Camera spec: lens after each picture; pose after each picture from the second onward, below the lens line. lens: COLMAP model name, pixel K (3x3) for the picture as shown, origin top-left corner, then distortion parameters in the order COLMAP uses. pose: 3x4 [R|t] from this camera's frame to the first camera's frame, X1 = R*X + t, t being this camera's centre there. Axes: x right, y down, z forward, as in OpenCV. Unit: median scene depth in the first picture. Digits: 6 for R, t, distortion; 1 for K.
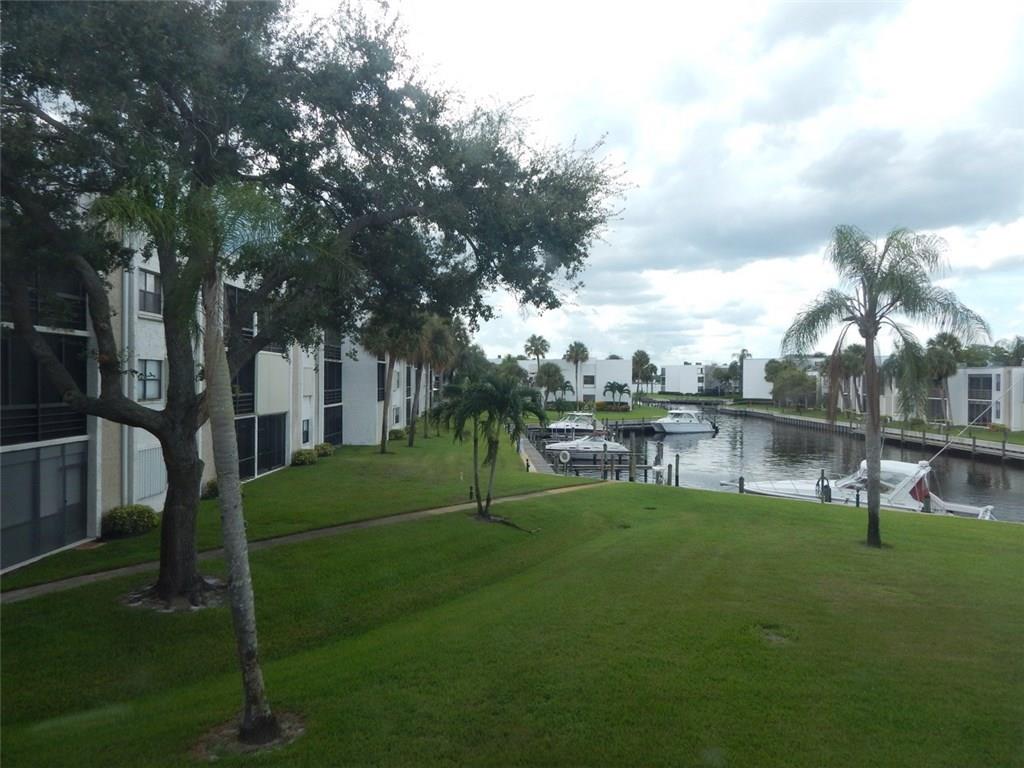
lens RADIAL K [[686.2, 0, 514.9], [0, 686.2, 378.5], [0, 0, 1]] dist [0.014106, -0.009711]
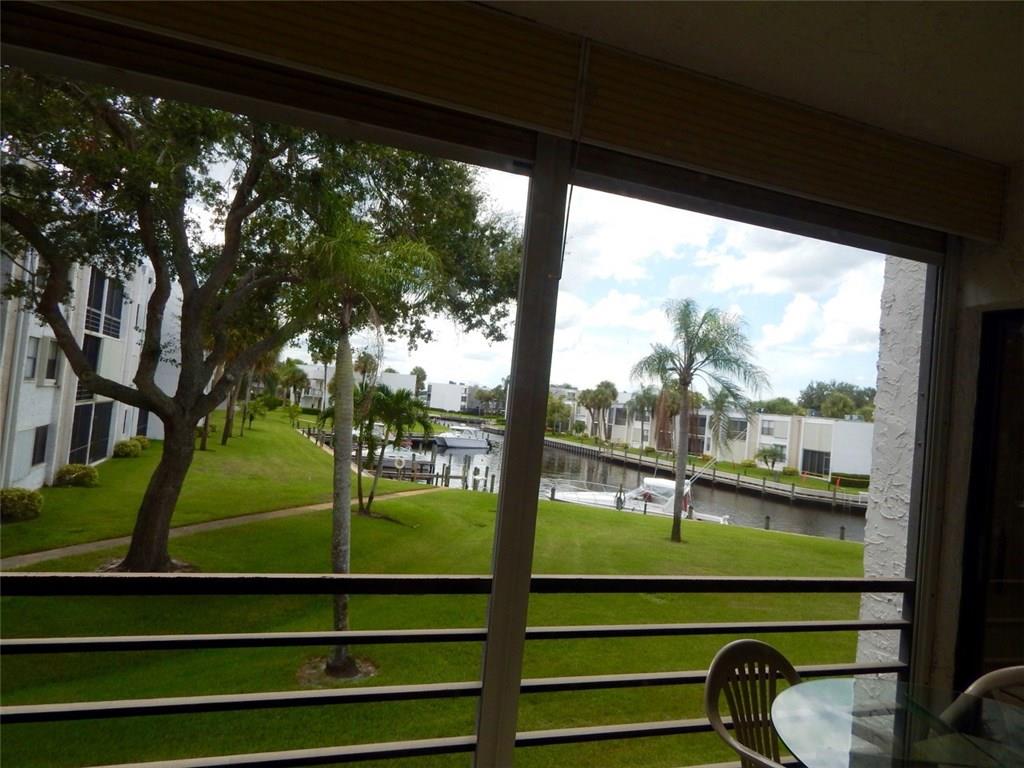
lens RADIAL K [[664.5, 0, 512.0], [0, 664.5, 370.7], [0, 0, 1]] dist [-0.022433, -0.000696]
pose [[0.937560, 0.097478, 0.333884, -0.122813], [-0.086643, 0.995119, -0.047228, 0.002090], [-0.336858, 0.015351, 0.941430, -0.052168]]
